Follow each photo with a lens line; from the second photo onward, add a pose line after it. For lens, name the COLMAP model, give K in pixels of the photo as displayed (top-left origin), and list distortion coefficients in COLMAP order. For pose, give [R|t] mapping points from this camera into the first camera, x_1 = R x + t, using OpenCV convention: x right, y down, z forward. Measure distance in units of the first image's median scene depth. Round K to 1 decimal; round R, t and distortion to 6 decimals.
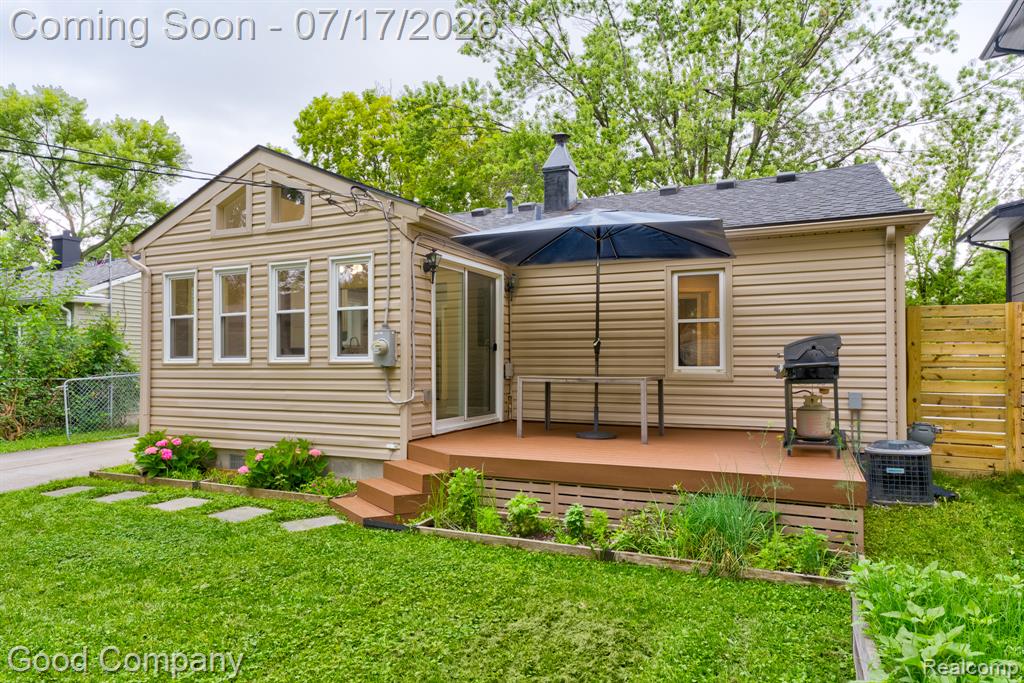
lens RADIAL K [[631.4, 0, 542.2], [0, 631.4, 358.3], [0, 0, 1]] dist [0.001563, 0.001178]
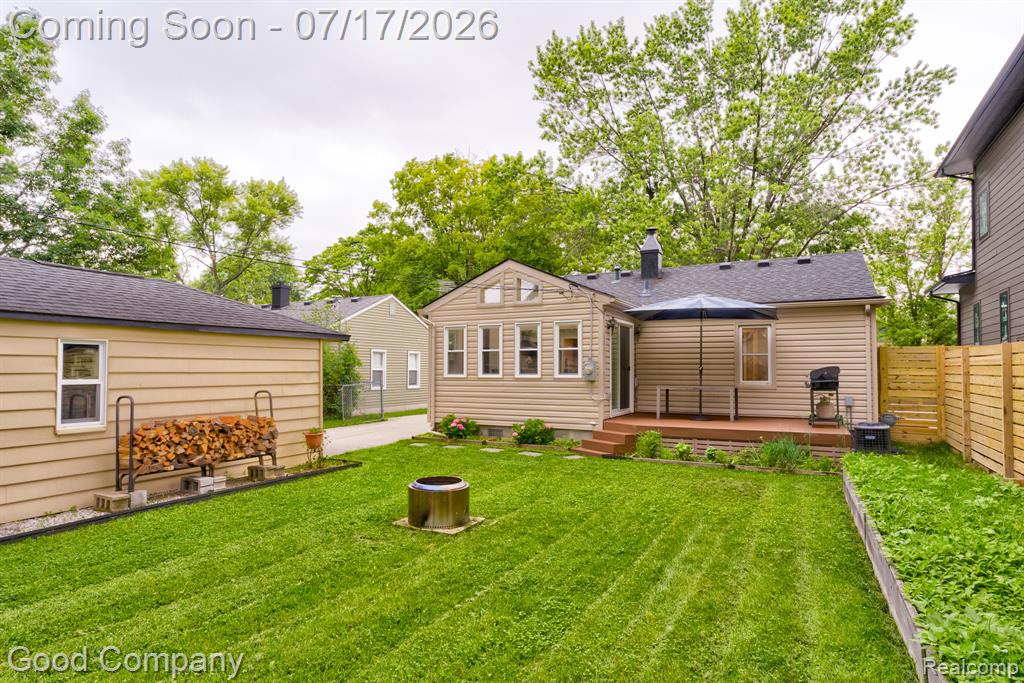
lens RADIAL K [[608.6, 0, 505.6], [0, 608.6, 353.5], [0, 0, 1]] dist [-0.002799, 0.000302]
pose [[0.997762, 0.003357, -0.066778, -0.334097], [-0.004927, 0.999715, -0.023353, -0.020381], [0.066681, 0.023630, 0.997495, -0.730079]]
